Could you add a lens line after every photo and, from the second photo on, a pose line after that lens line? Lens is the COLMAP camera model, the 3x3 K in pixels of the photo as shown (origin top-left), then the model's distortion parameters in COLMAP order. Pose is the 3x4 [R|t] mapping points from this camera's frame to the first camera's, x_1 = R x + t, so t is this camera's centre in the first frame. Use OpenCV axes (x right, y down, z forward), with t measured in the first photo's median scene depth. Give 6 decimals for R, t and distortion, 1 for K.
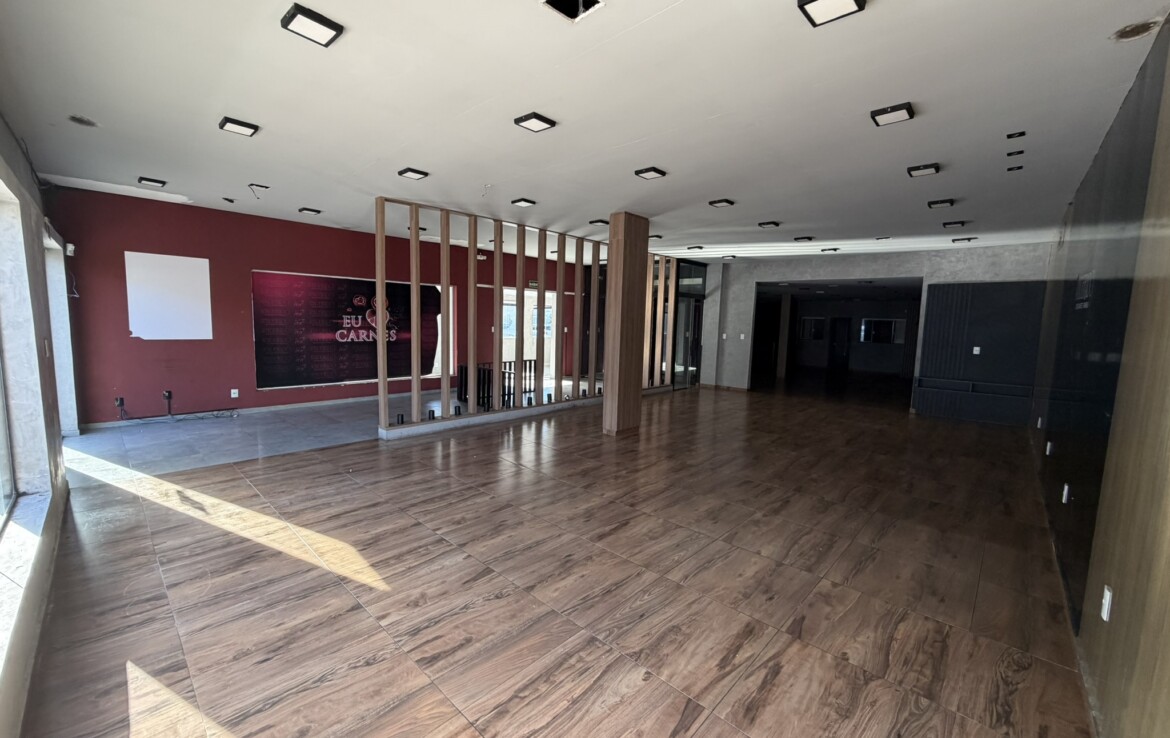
lens RADIAL K [[472.6, 0, 589.5], [0, 472.6, 374.3], [0, 0, 1]] dist [-0.002667, -0.000231]
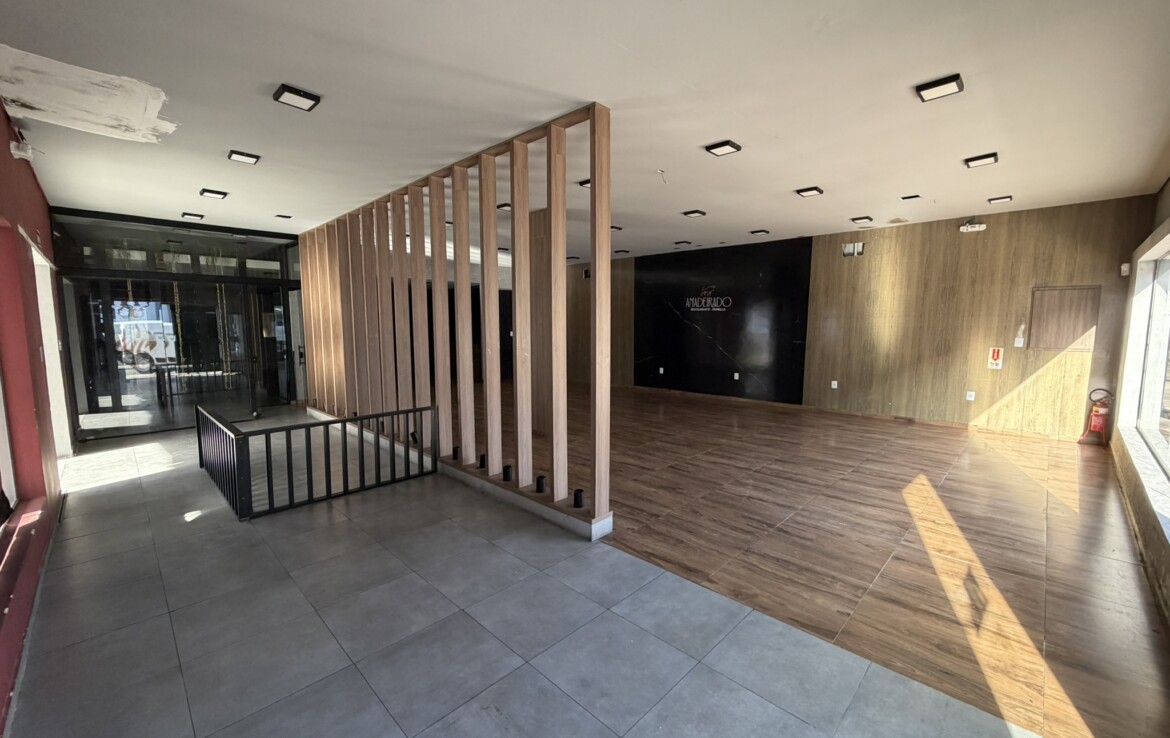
lens RADIAL K [[472.6, 0, 588.0], [0, 472.6, 370.3], [0, 0, 1]] dist [-0.002667, -0.000231]
pose [[0.016514, -0.128447, 0.991579, -1.467645], [0.121334, 0.984642, 0.125528, -0.199181], [-0.992474, 0.118239, 0.031846, 1.474674]]
